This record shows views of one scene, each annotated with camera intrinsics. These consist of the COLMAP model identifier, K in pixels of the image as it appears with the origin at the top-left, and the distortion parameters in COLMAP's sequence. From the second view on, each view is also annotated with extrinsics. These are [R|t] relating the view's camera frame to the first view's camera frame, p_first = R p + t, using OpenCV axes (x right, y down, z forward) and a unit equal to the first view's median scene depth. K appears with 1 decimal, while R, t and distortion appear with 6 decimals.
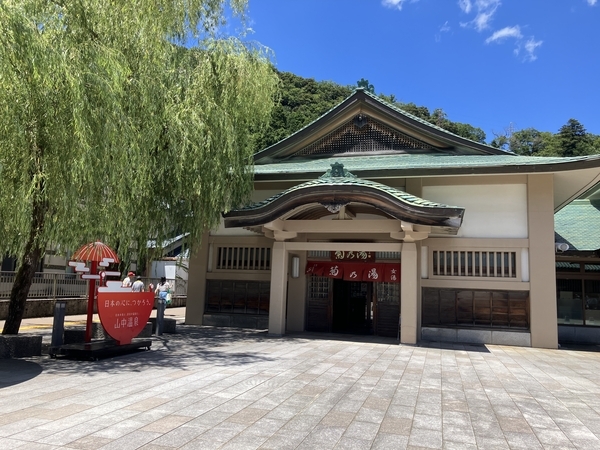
lens RADIAL K [[483.1, 0, 286.0], [0, 483.1, 224.8], [0, 0, 1]] dist [0.051809, -0.069727]
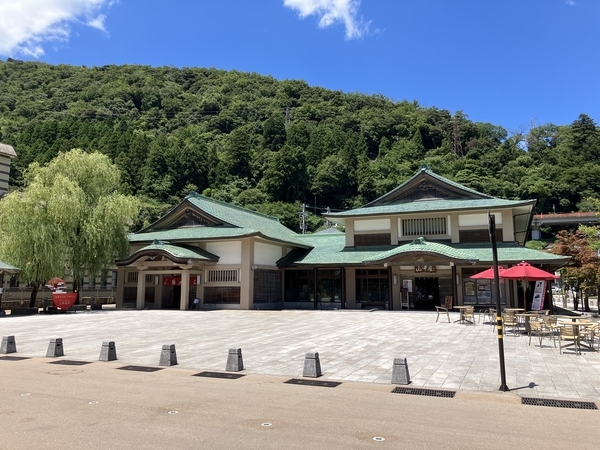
lens RADIAL K [[483.1, 0, 297.7], [0, 483.1, 218.4], [0, 0, 1]] dist [0.051809, -0.069727]
pose [[0.991272, -0.055981, -0.119356, 1.052590], [0.054848, 0.998413, -0.012756, -0.150205], [0.119881, 0.006099, 0.992770, -1.298062]]
